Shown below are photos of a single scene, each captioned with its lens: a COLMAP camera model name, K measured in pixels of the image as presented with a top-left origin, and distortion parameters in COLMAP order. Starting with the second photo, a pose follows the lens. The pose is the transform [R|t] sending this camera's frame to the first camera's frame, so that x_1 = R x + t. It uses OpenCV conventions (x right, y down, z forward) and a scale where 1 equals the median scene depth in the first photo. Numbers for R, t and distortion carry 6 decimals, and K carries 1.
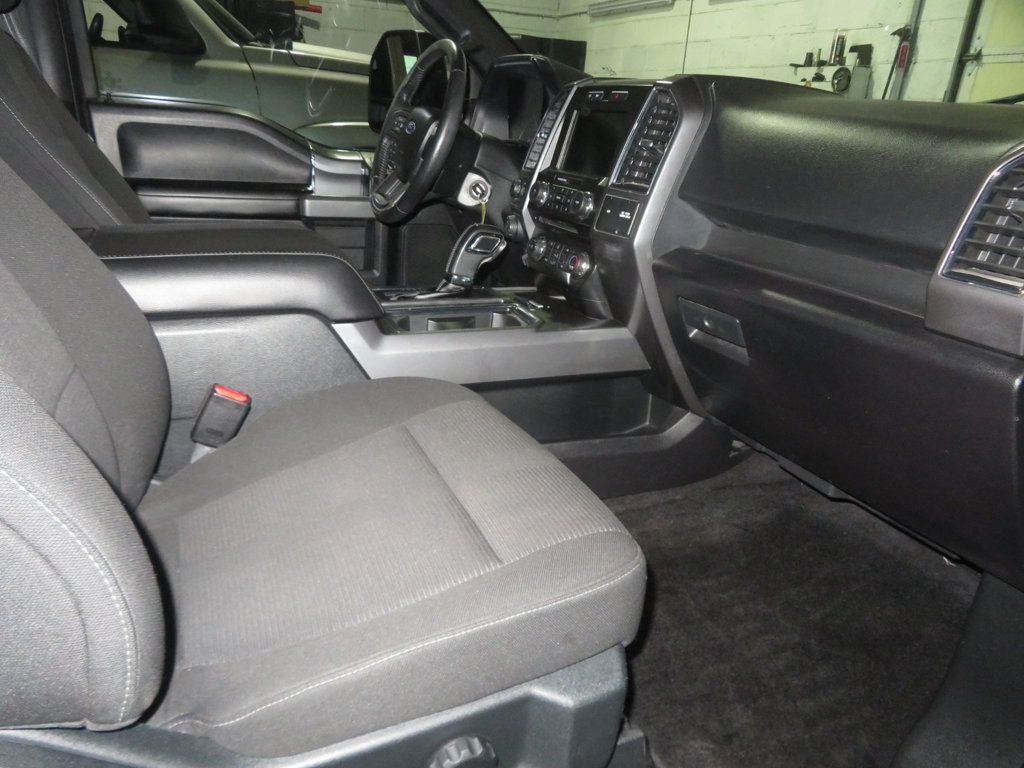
lens RADIAL K [[715.2, 0, 511.1], [0, 715.2, 383.4], [0, 0, 1]] dist [-0.005774, 0.000379]
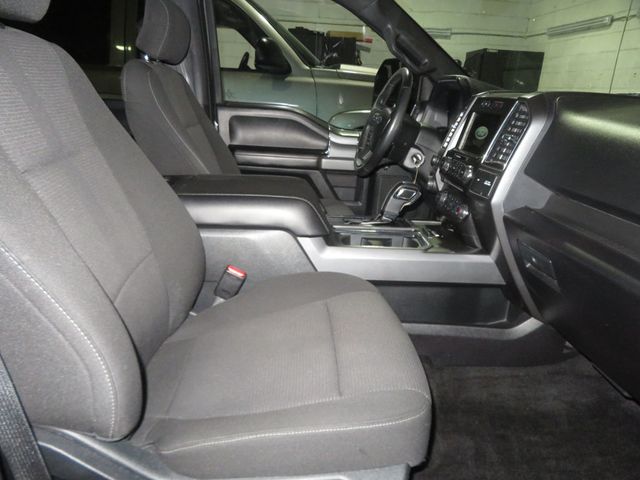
lens RADIAL K [[447.0, 0, 321.0], [0, 447.0, 243.7], [0, 0, 1]] dist [-0.005774, 0.000379]
pose [[0.938734, 0.096217, -0.330938, 0.127653], [-0.112229, 0.993242, -0.029571, -0.032288], [0.325857, 0.064900, 0.943189, -0.006637]]
